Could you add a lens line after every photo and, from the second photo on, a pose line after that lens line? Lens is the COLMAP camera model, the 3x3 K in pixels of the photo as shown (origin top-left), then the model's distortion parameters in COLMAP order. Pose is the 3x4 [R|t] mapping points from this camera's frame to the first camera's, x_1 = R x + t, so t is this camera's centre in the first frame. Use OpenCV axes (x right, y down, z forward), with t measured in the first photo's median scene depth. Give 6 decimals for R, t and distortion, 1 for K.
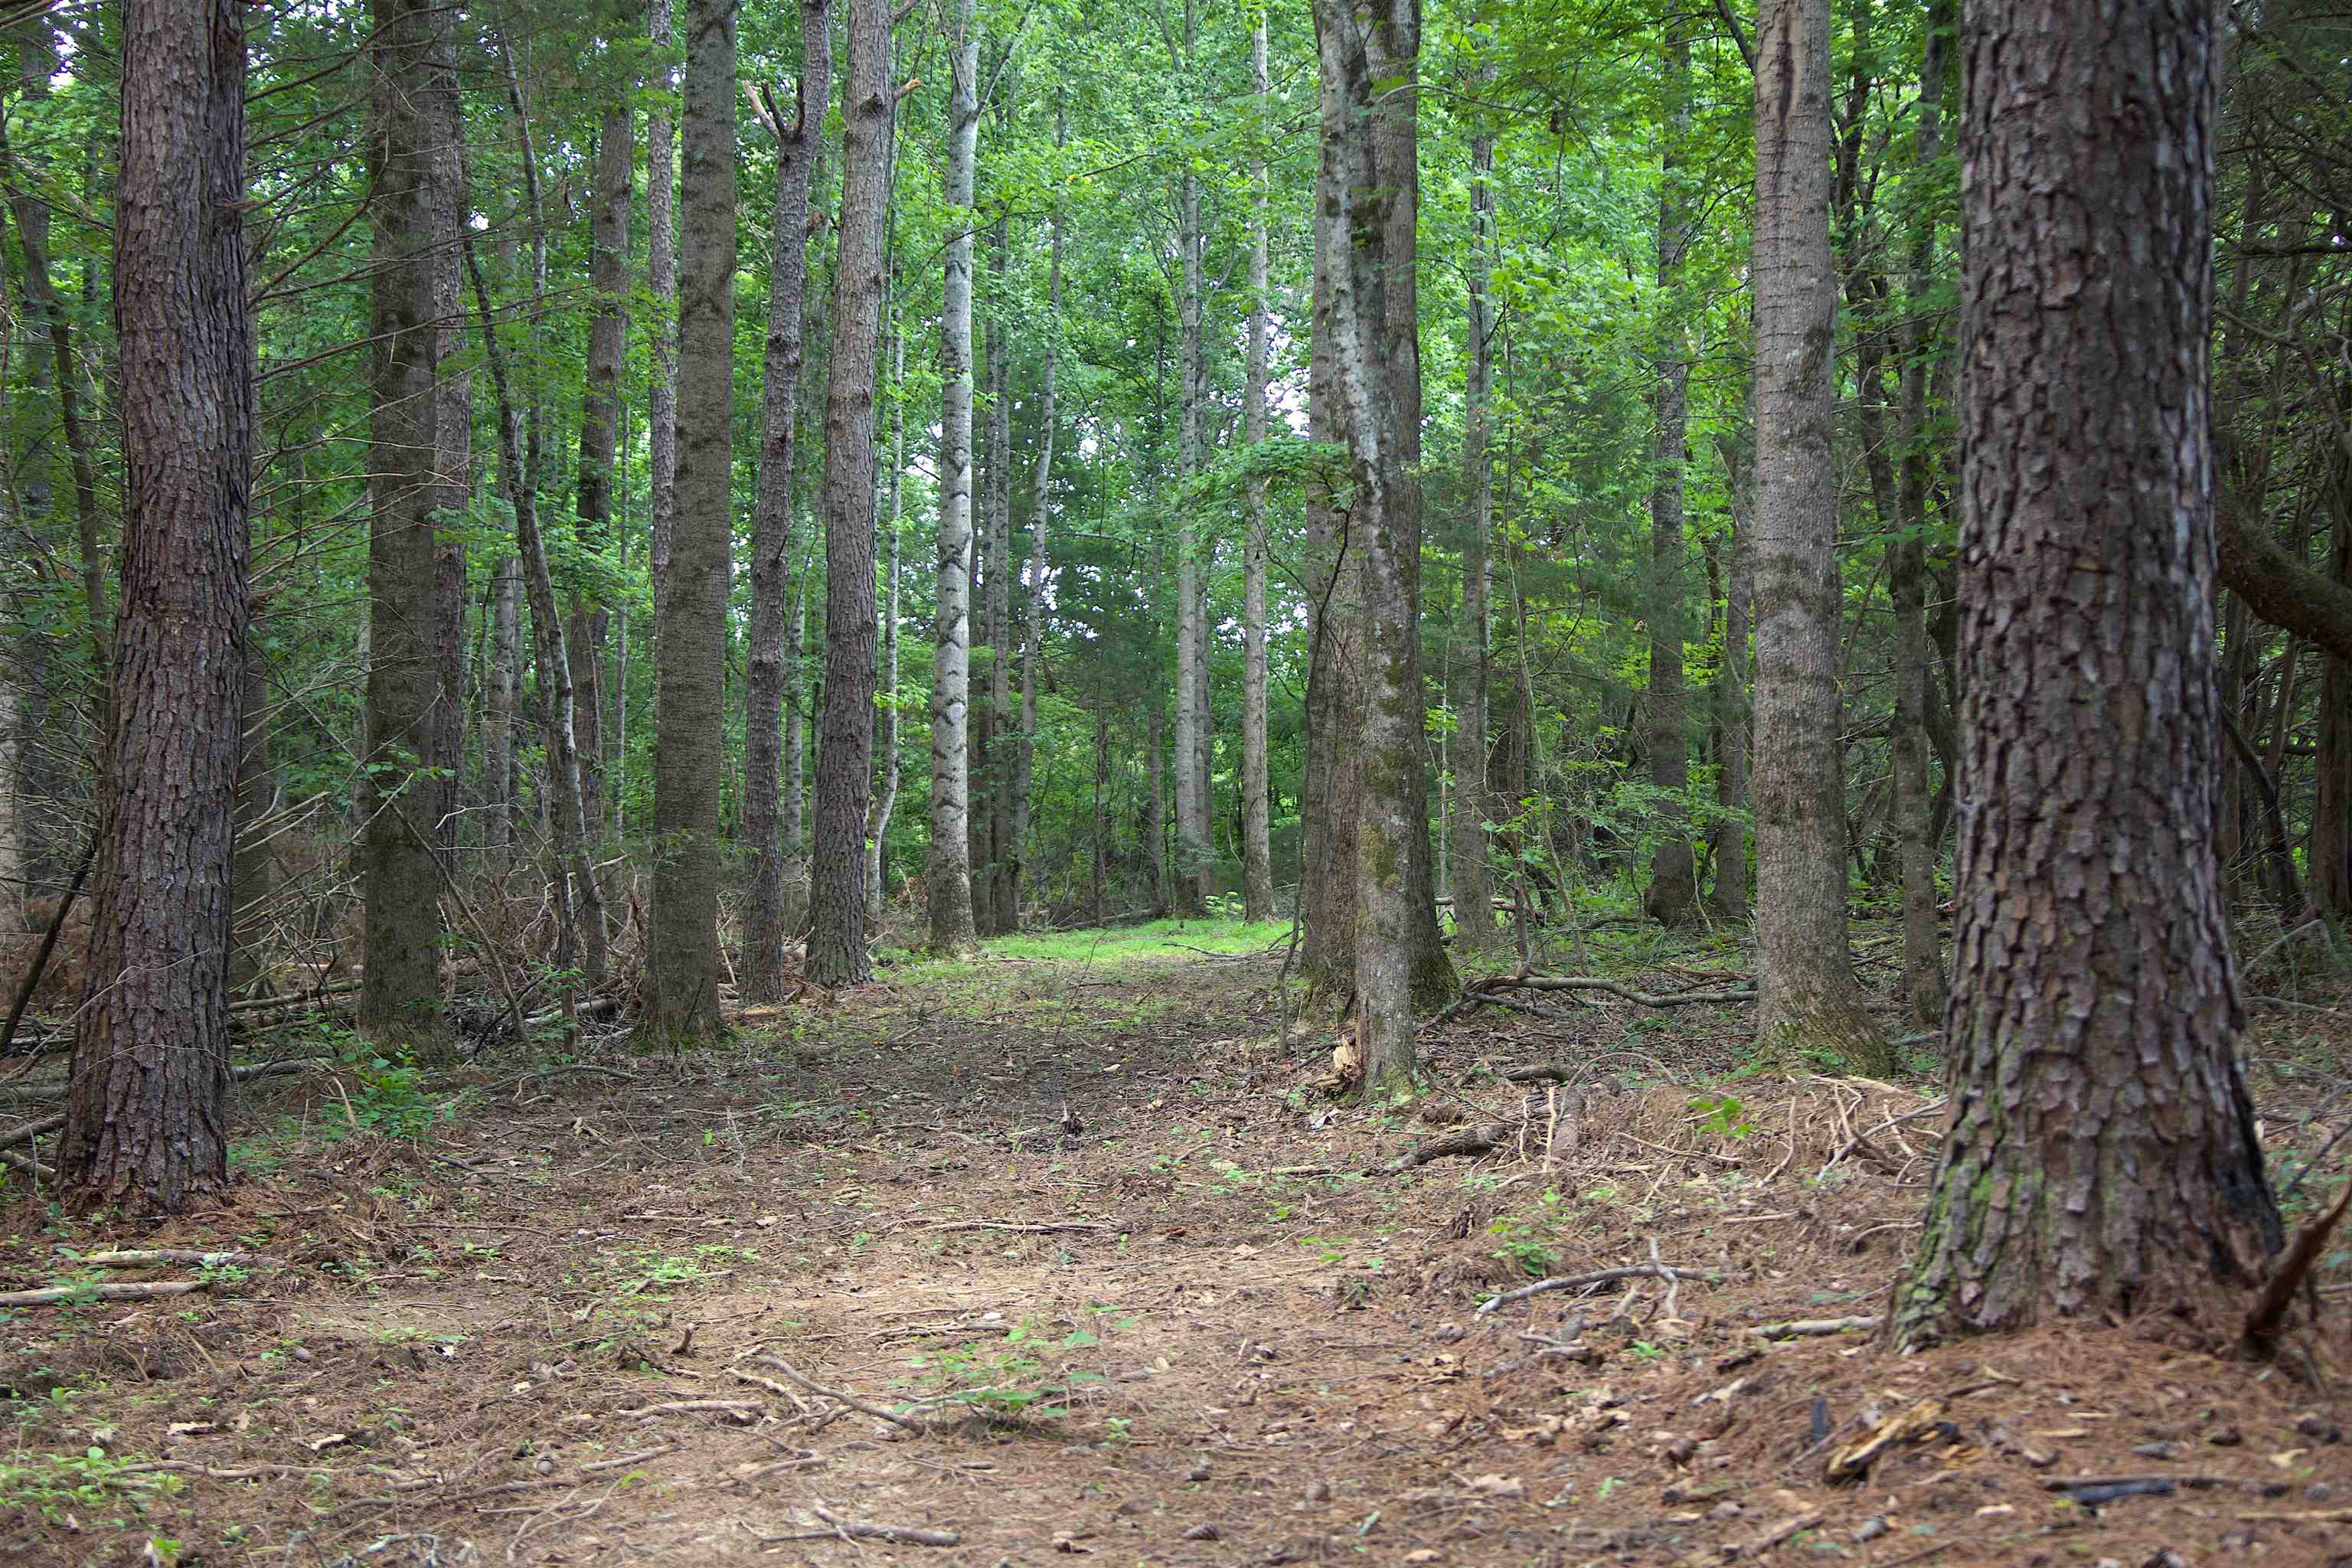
lens RADIAL K [[4759.7, 0, 1188.7], [0, 4759.7, 769.9], [0, 0, 1]] dist [0.376100, 0.000000]
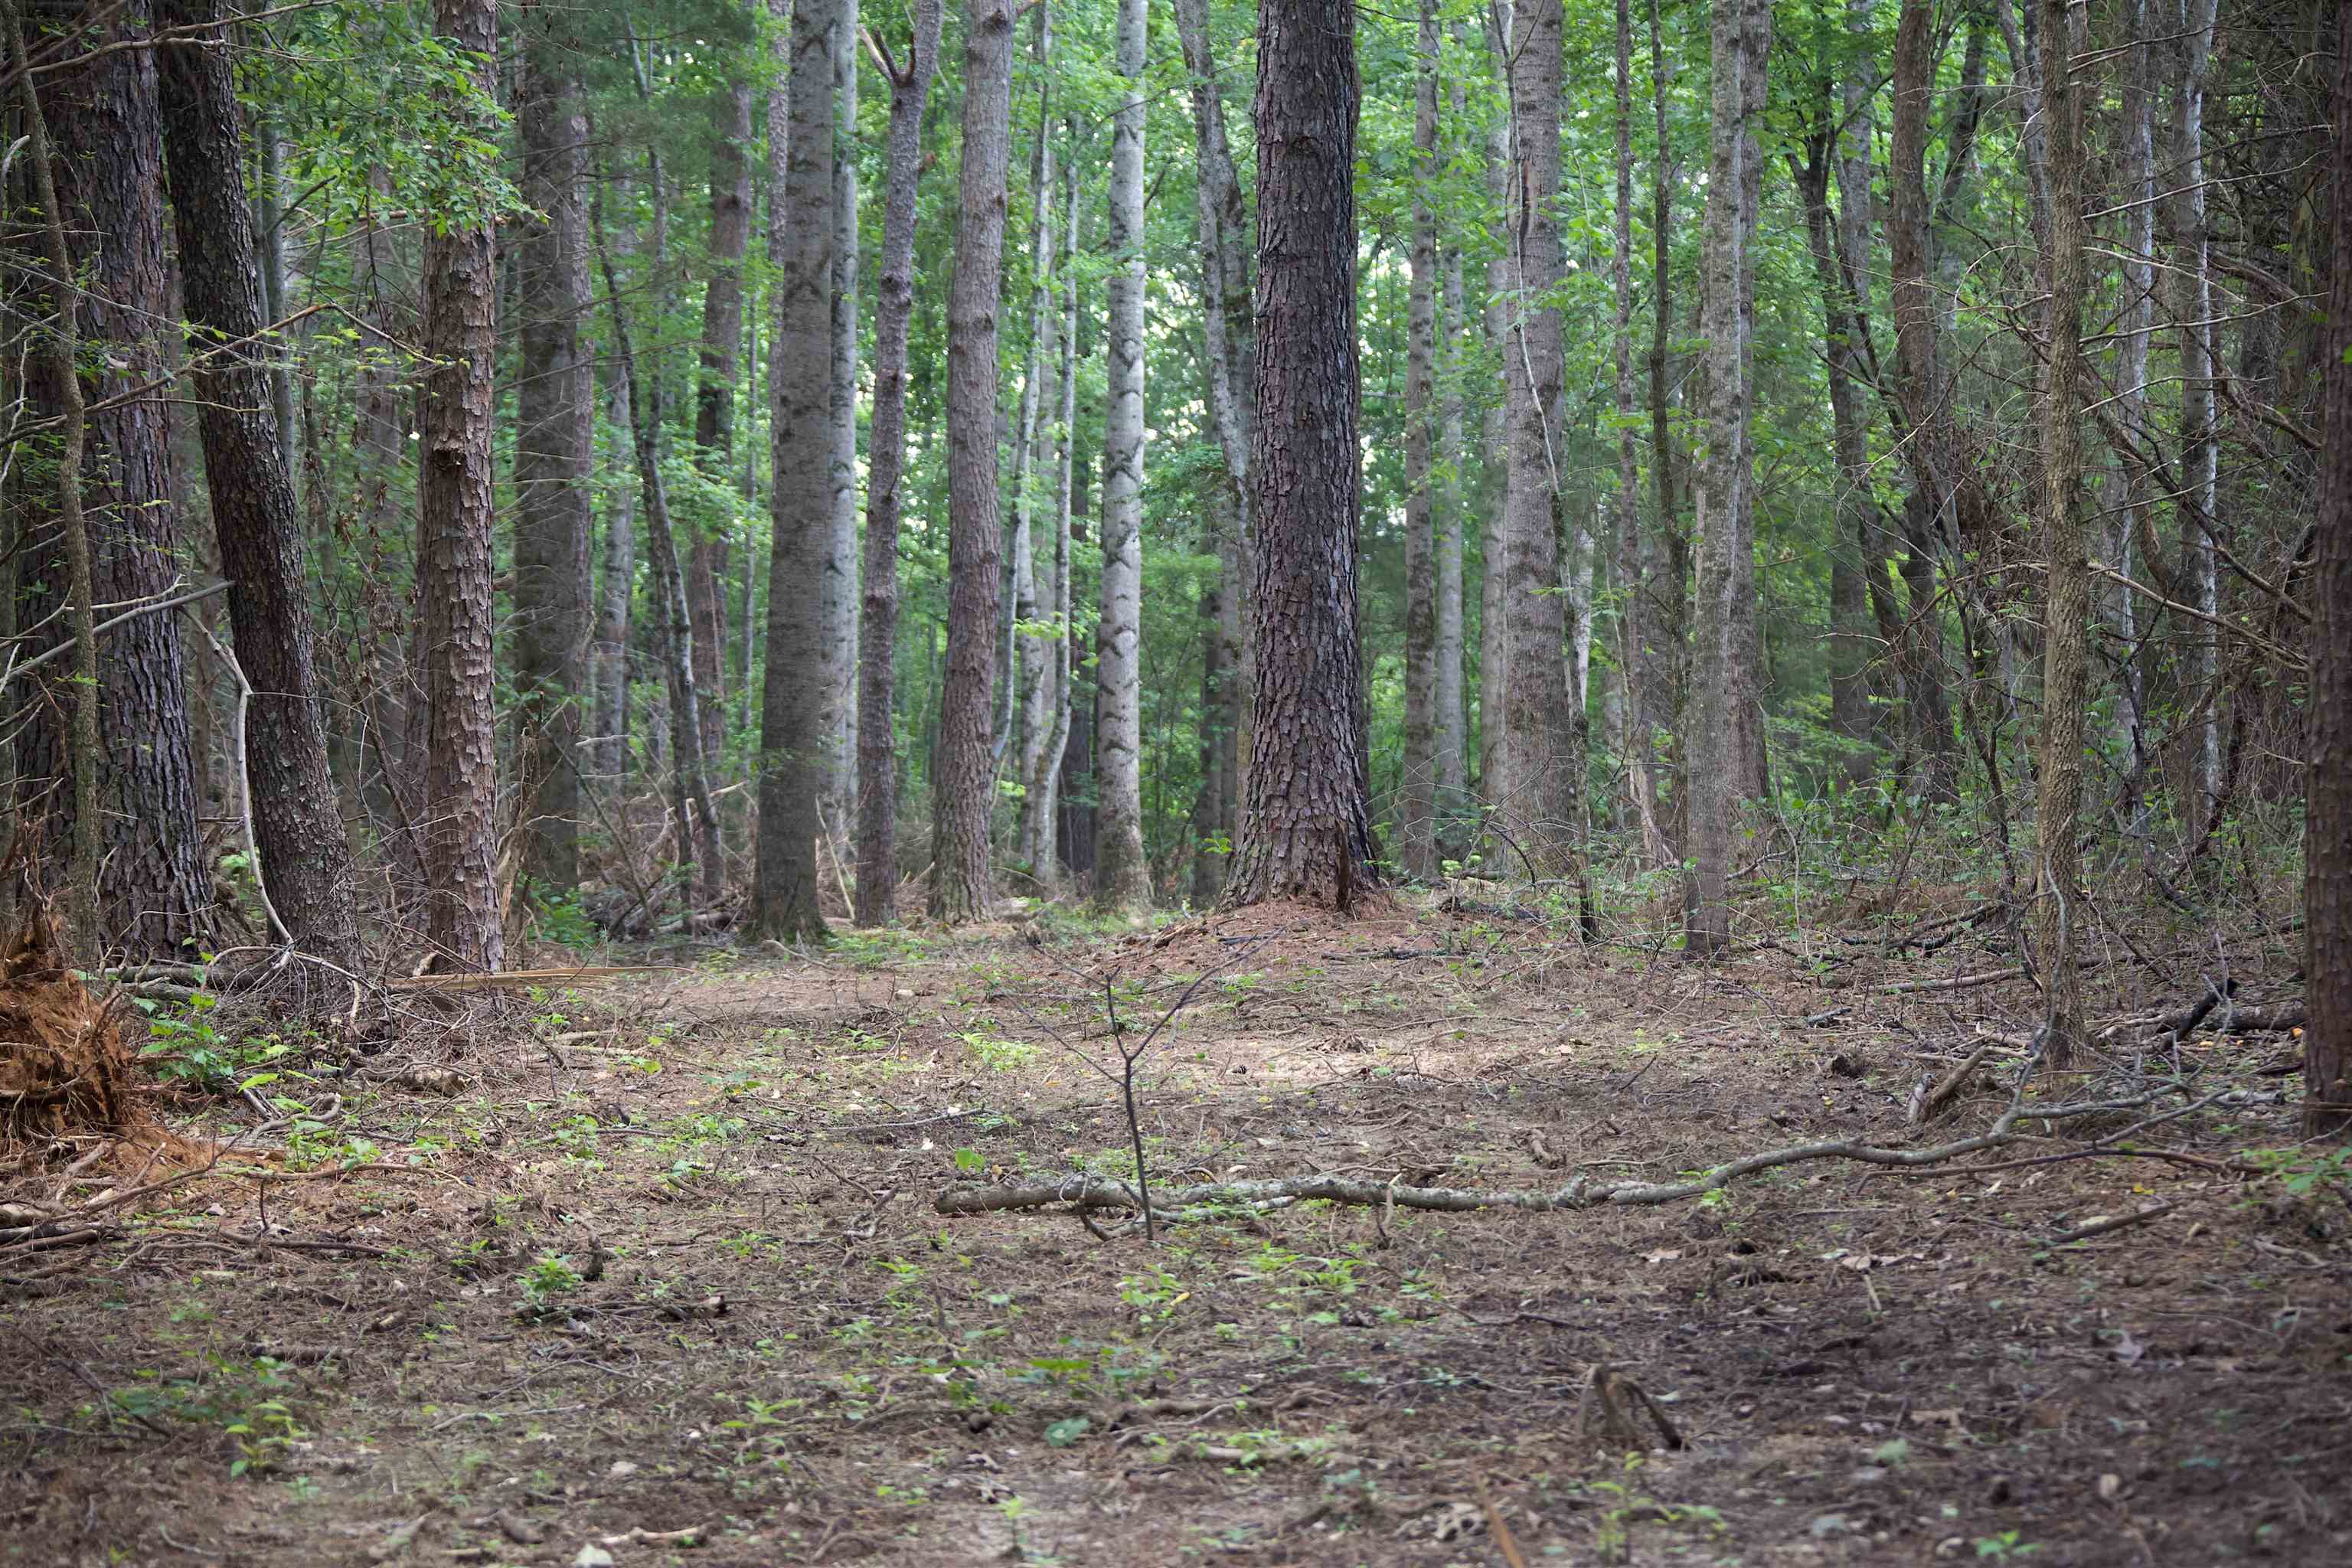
lens RADIAL K [[8963.9, 0, 1172.9], [0, 8963.9, 795.4], [0, 0, 1]] dist [0.878386, 0.000000]
pose [[0.997151, -0.001060, -0.075429, 0.145282], [0.001588, 0.999975, 0.006936, 0.008079], [0.075420, -0.007036, 0.997127, -1.109568]]
